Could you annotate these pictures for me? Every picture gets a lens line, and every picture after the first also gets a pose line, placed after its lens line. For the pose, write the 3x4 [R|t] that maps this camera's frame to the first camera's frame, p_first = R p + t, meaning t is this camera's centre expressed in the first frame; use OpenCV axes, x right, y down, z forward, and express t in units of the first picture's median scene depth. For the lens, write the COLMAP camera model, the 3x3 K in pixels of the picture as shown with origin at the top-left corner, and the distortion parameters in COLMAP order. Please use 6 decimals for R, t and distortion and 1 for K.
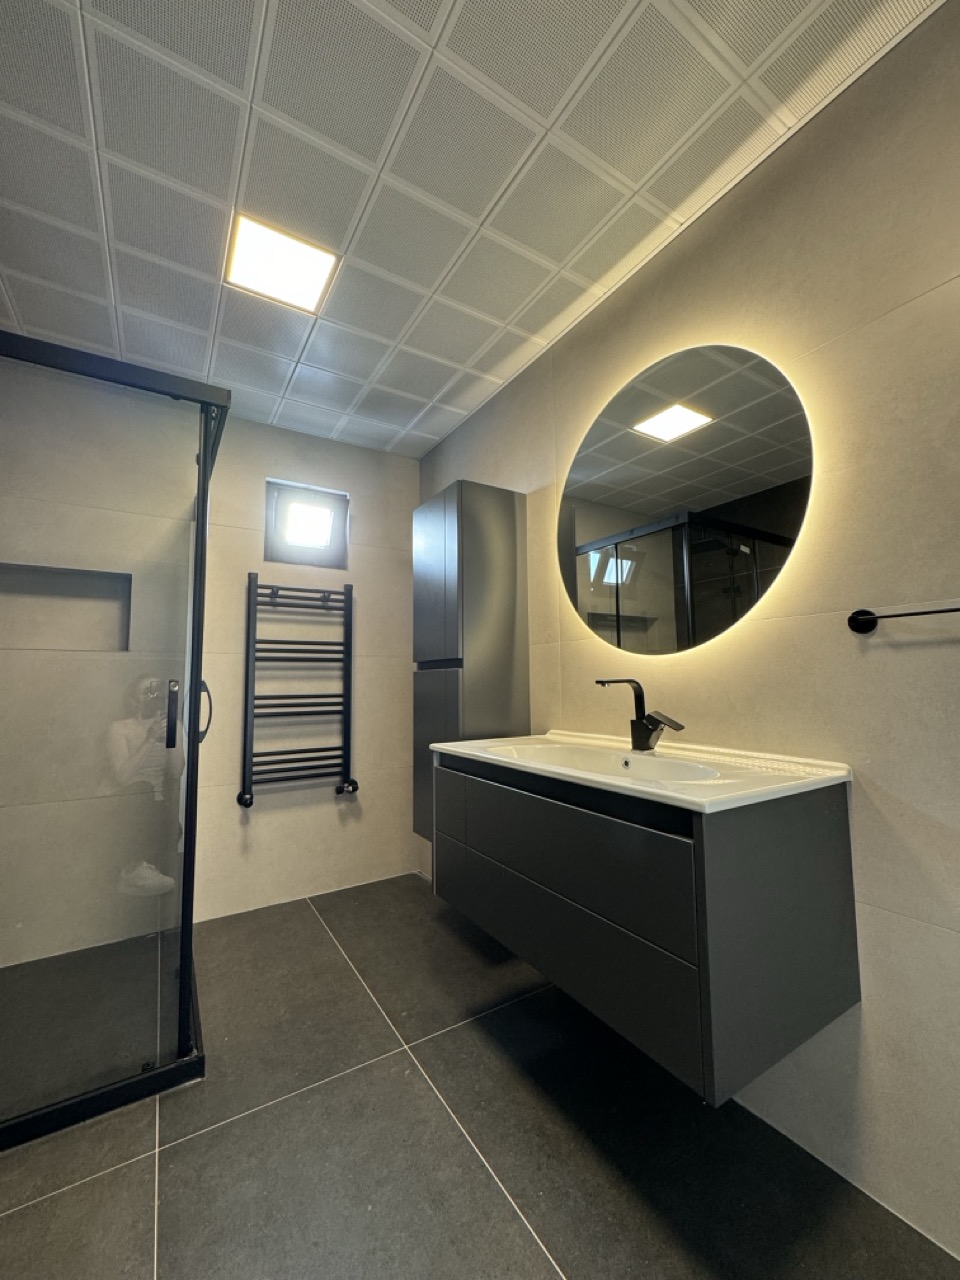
lens RADIAL K [[511.6, 0, 480.0], [0, 511.6, 640.0], [0, 0, 1]] dist [-0.003772, 0.000262]
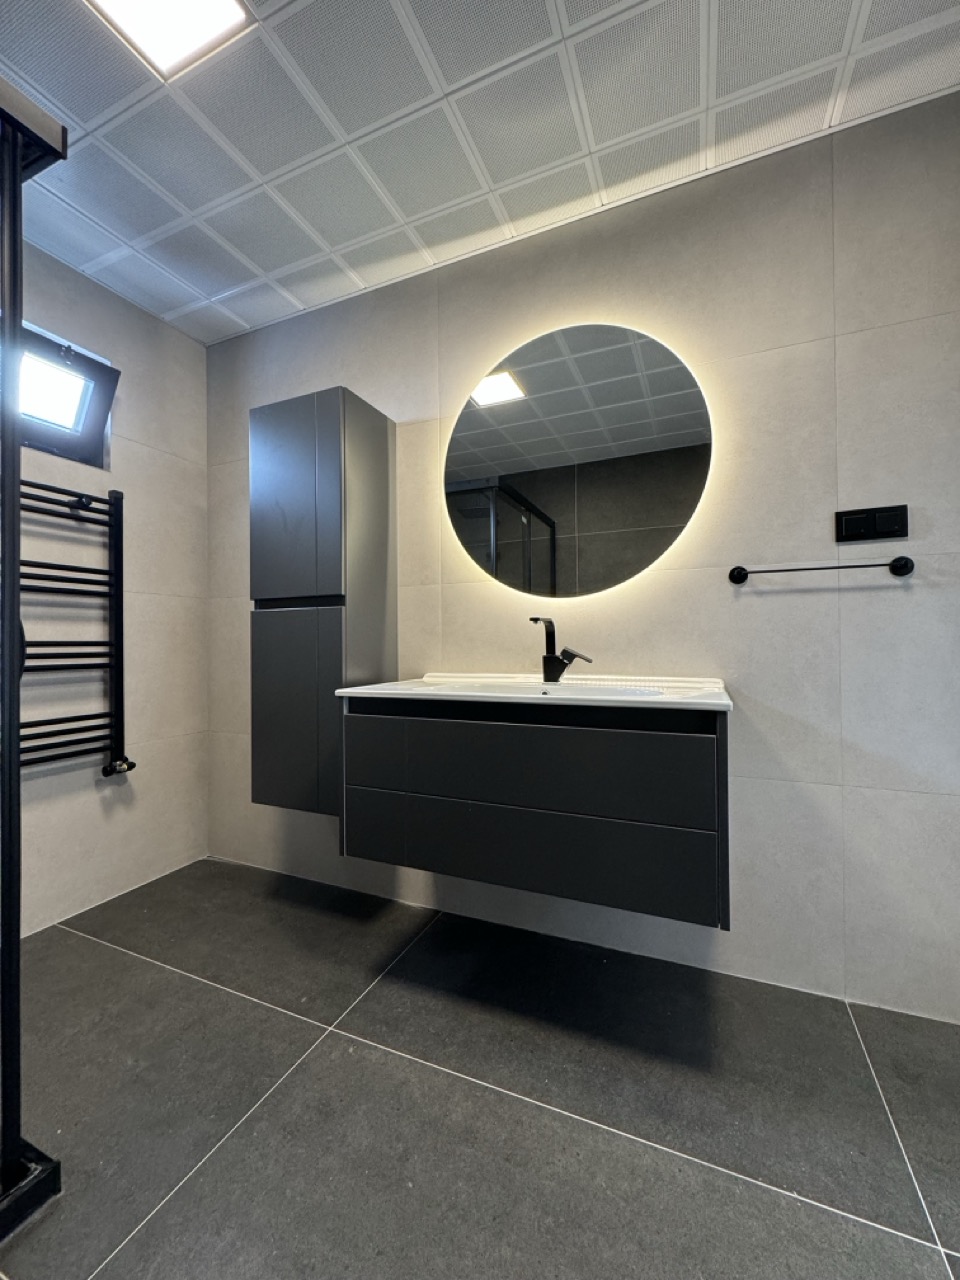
lens RADIAL K [[511.6, 0, 480.0], [0, 511.6, 640.0], [0, 0, 1]] dist [-0.003772, 0.000262]
pose [[0.823836, 0.007009, 0.566785, -0.318158], [-0.046960, 0.997330, 0.055924, 0.049379], [-0.564880, -0.072689, 0.821965, 0.131235]]
